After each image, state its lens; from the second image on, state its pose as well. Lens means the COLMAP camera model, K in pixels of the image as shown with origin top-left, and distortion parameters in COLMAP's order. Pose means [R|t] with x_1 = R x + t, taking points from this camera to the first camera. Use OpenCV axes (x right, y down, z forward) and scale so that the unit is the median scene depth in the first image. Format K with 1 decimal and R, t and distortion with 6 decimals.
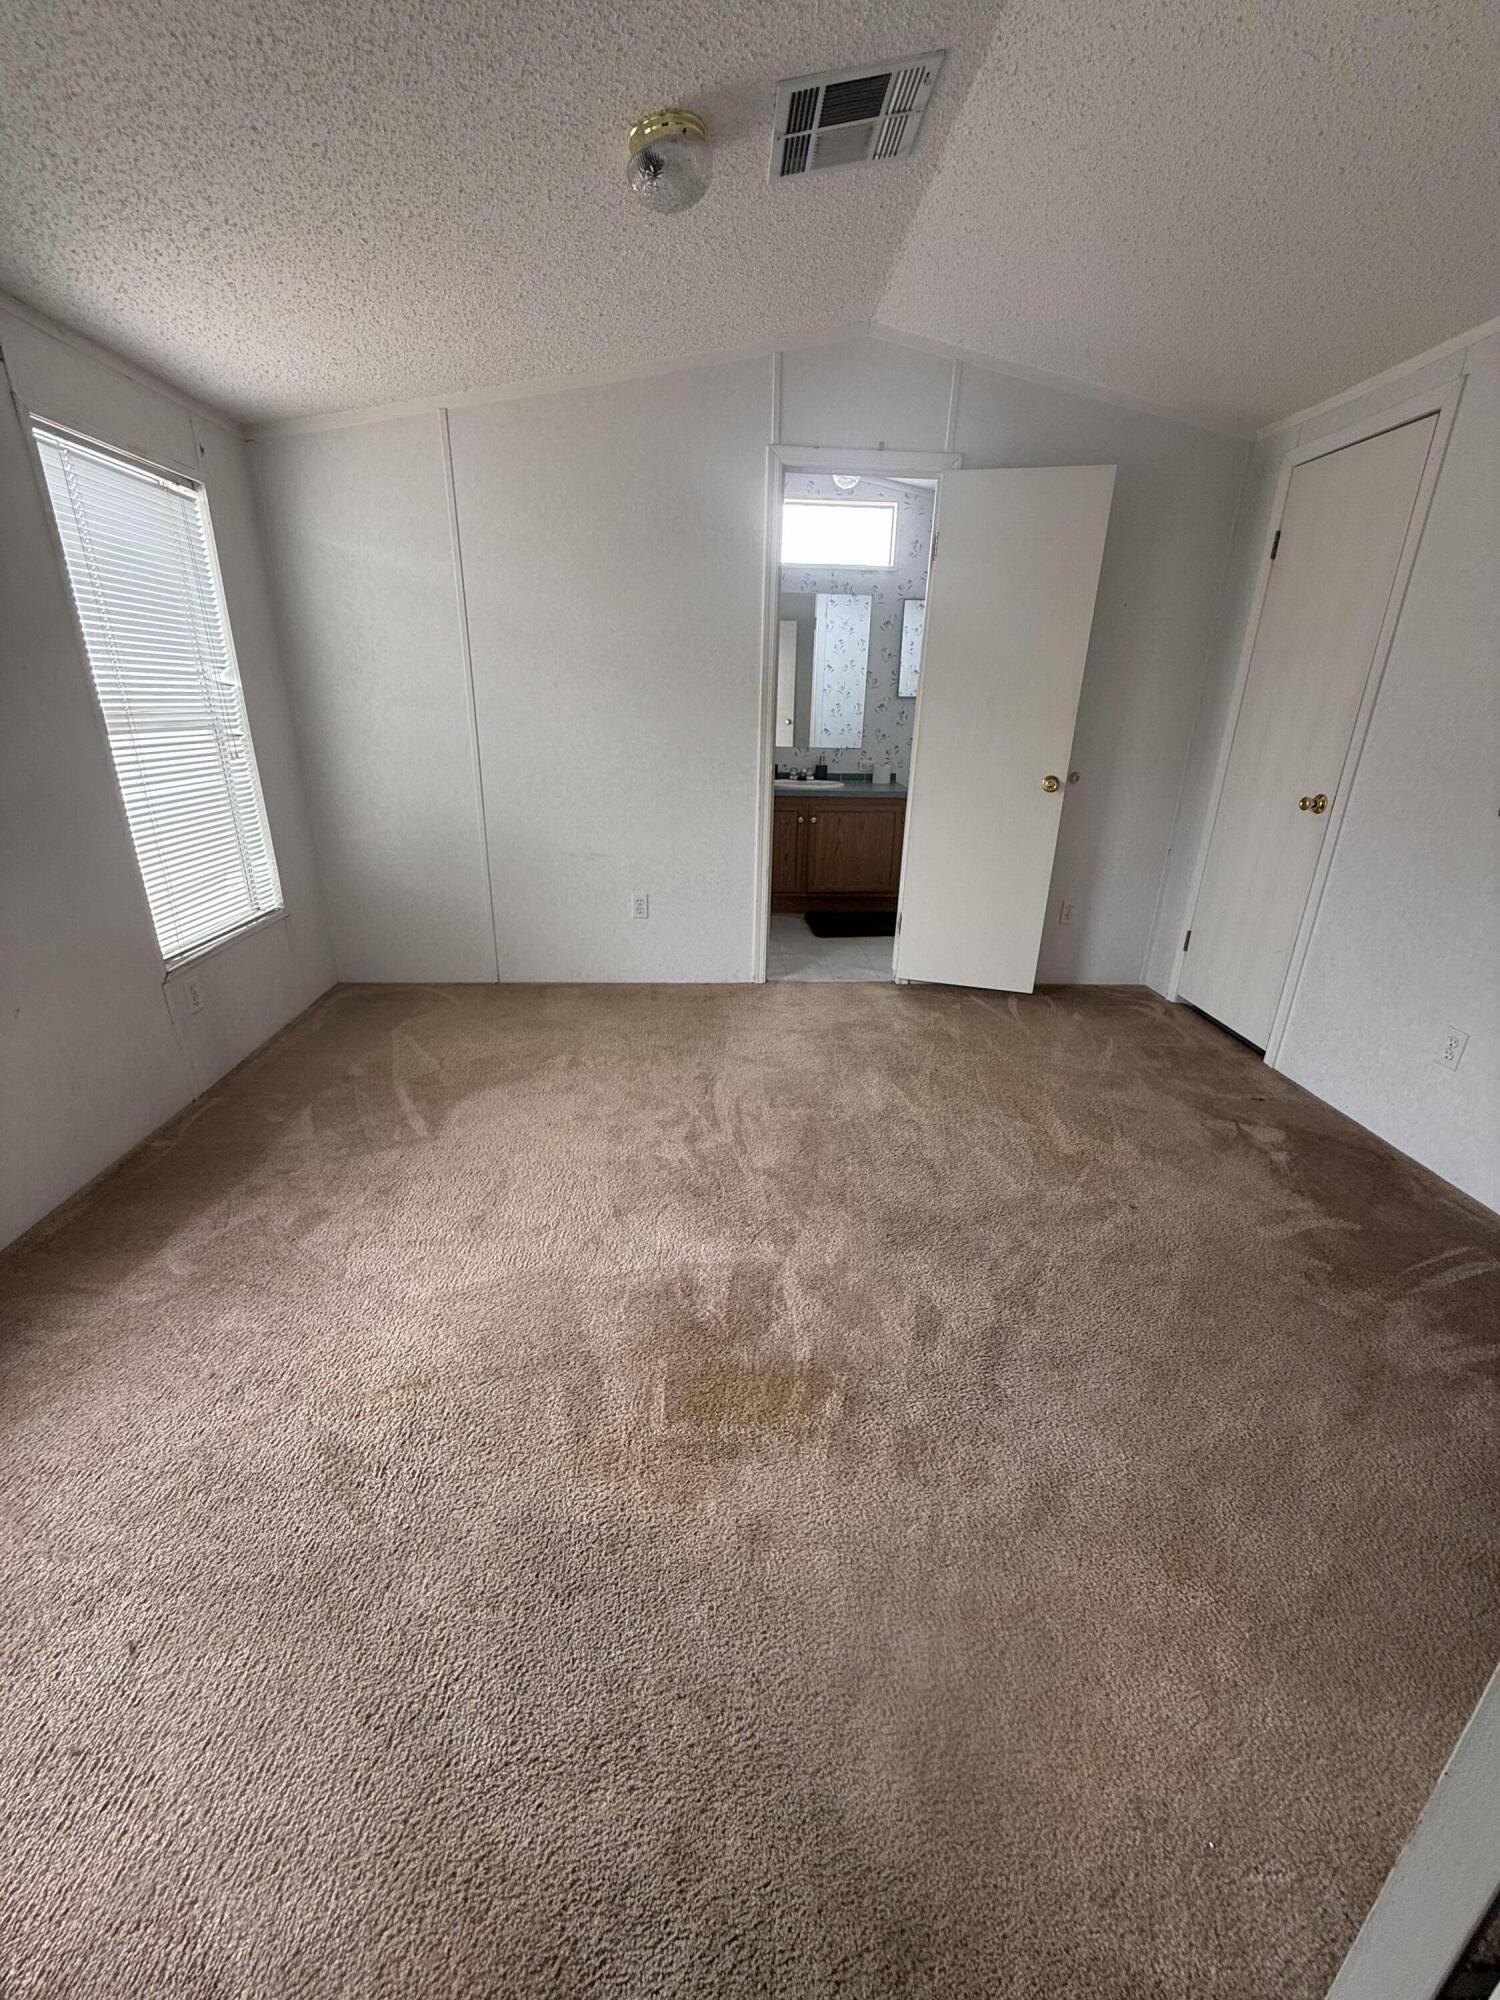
lens RADIAL K [[798.6, 0, 753.1], [0, 798.6, 992.7], [0, 0, 1]] dist [-0.000889, 0.000441]
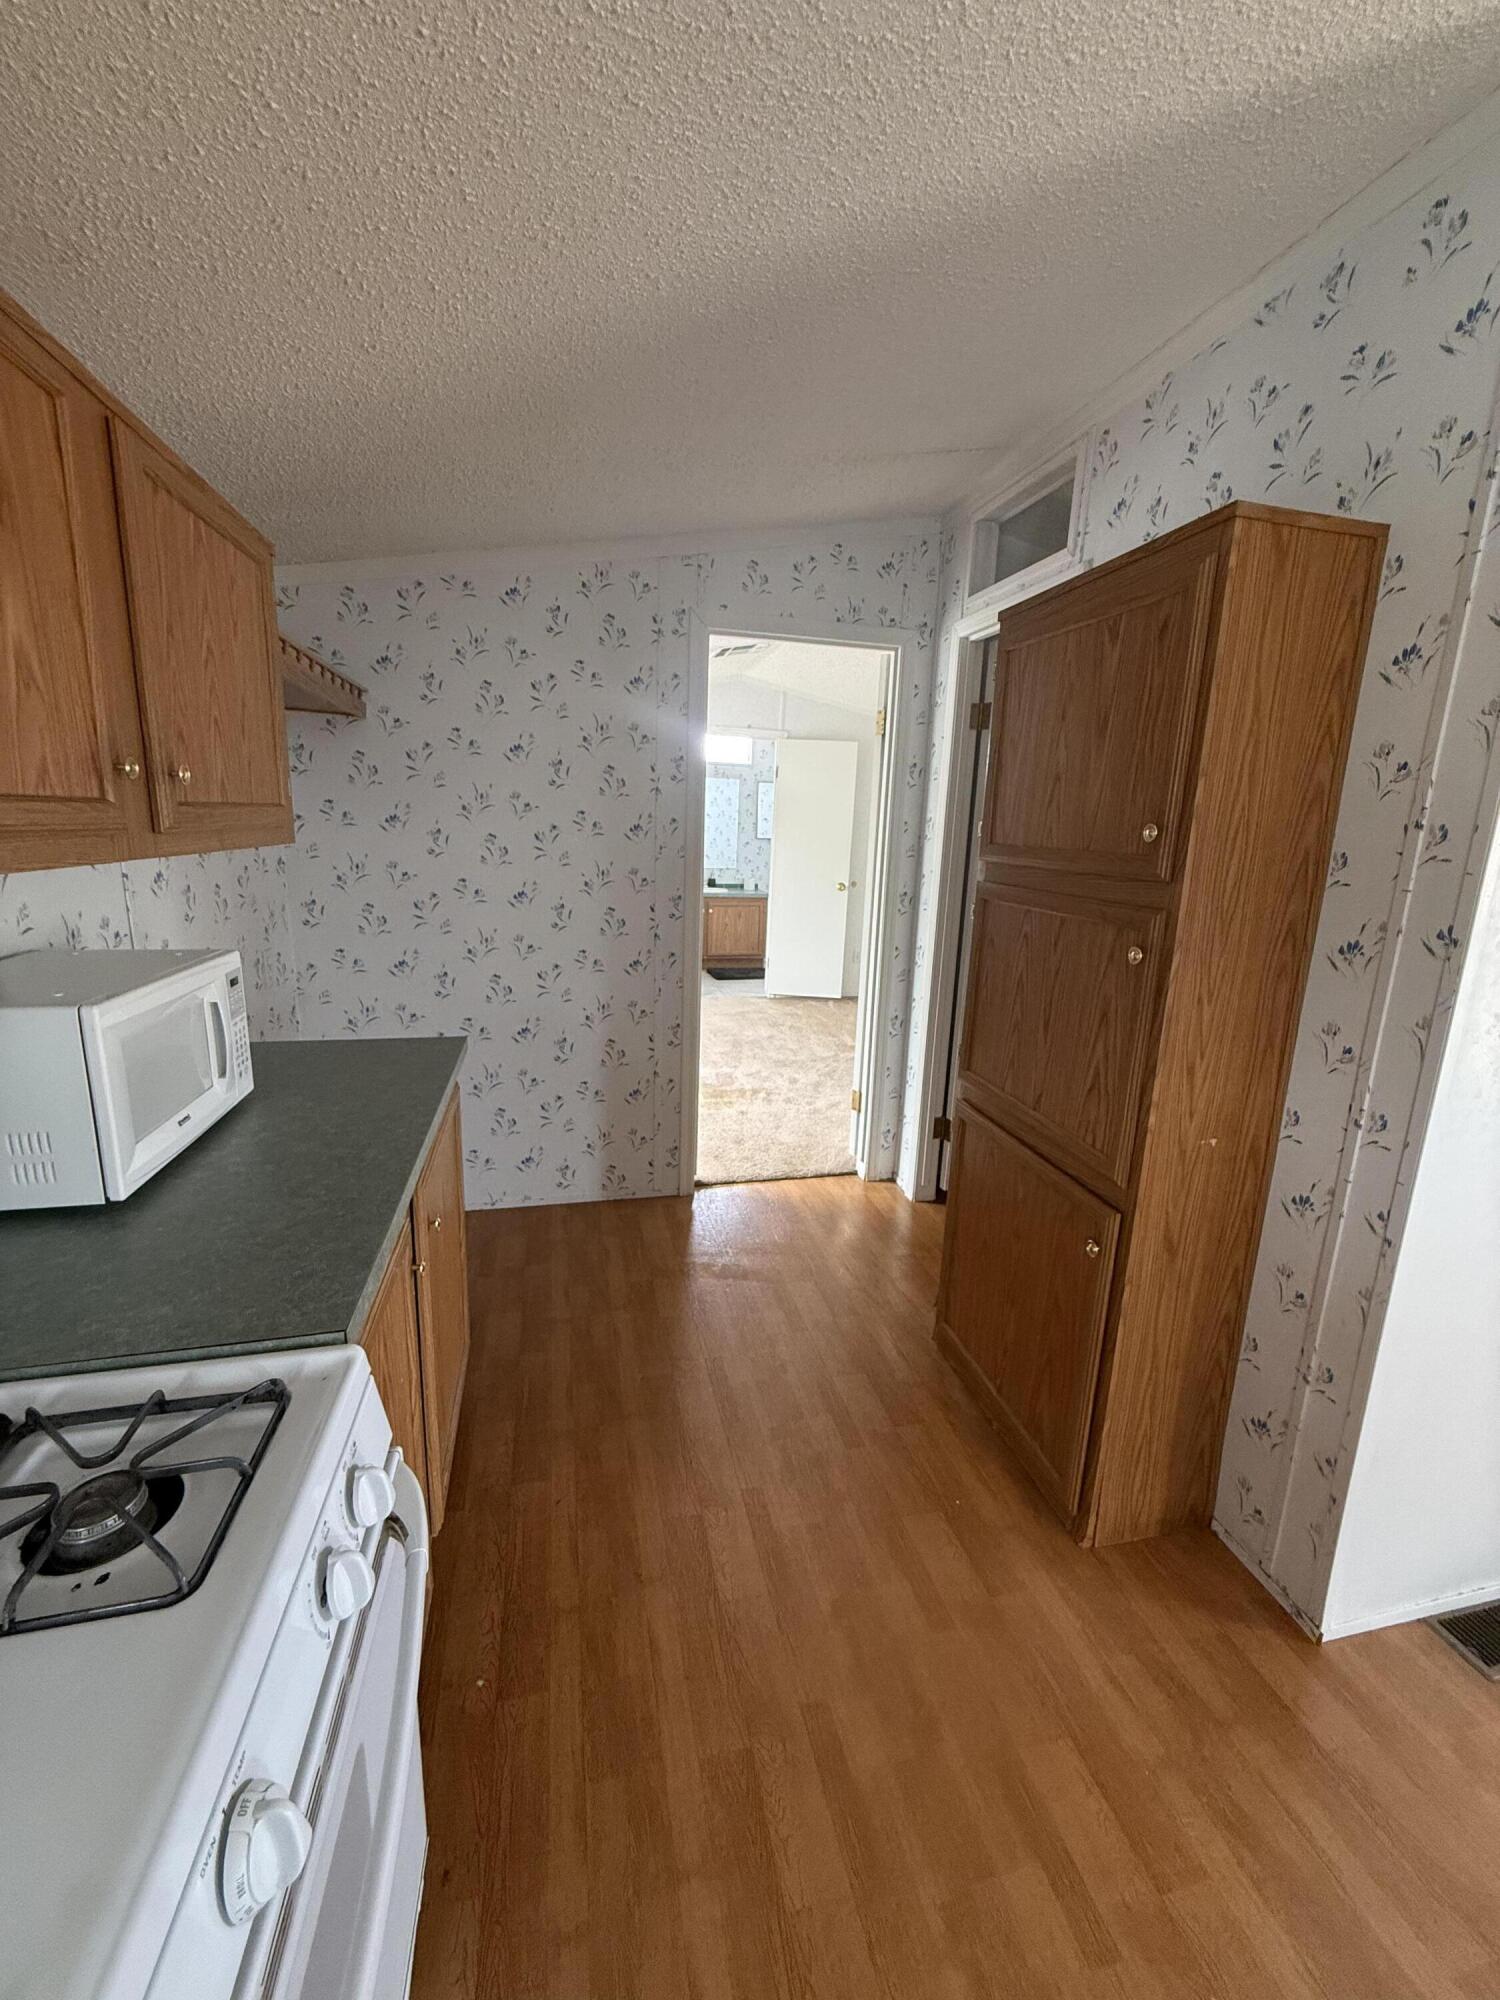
lens RADIAL K [[798.6, 0, 753.1], [0, 798.6, 992.7], [0, 0, 1]] dist [-0.000889, 0.000441]
pose [[0.982880, -0.021995, 0.182927, -0.200401], [0.047561, 0.989488, -0.136573, 0.248419], [-0.178000, 0.142935, 0.973594, -0.818410]]
